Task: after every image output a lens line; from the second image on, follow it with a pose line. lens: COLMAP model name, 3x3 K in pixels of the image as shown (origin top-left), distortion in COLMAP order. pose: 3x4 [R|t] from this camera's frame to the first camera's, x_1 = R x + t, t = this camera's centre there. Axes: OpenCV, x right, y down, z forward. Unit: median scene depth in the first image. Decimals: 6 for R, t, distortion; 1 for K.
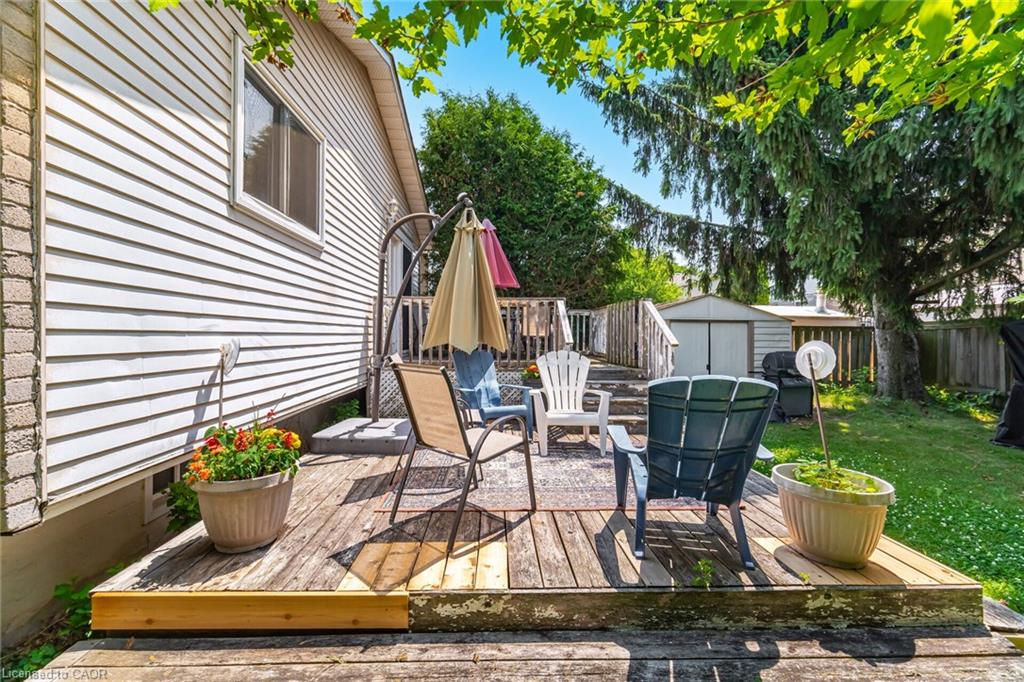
lens RADIAL K [[420.8, 0, 508.7], [0, 420.8, 335.8], [0, 0, 1]] dist [-0.002357, -0.000470]
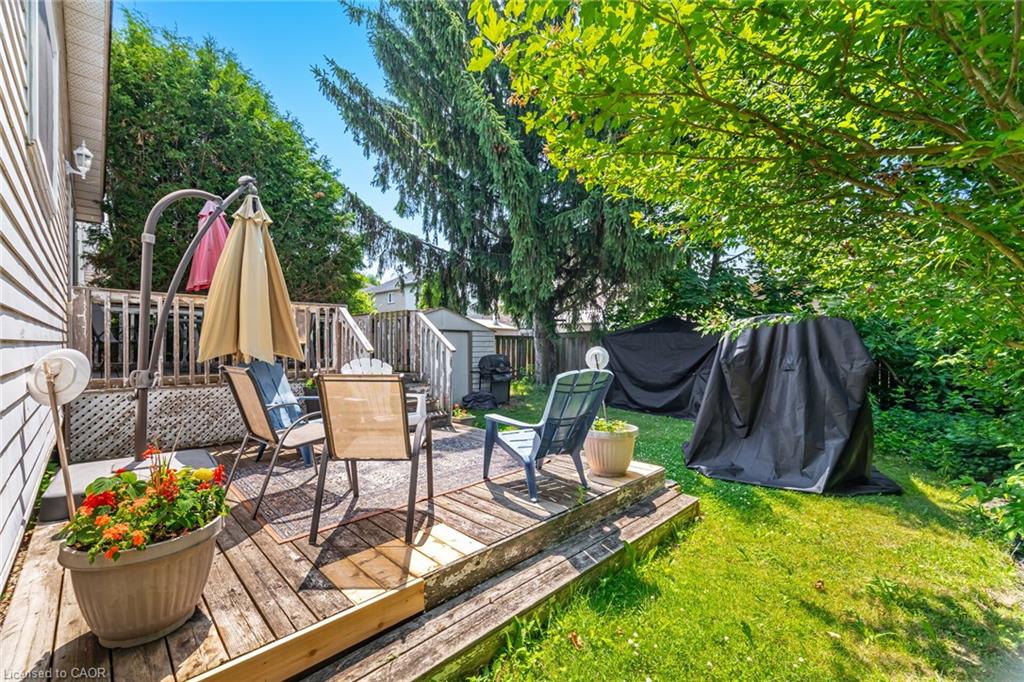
lens RADIAL K [[420.8, 0, 510.5], [0, 420.8, 345.2], [0, 0, 1]] dist [-0.002357, -0.000470]
pose [[0.730259, -0.006217, 0.683142, -0.307449], [0.001505, 0.999971, 0.007491, -0.003151], [-0.683169, -0.004442, 0.730247, 0.014095]]
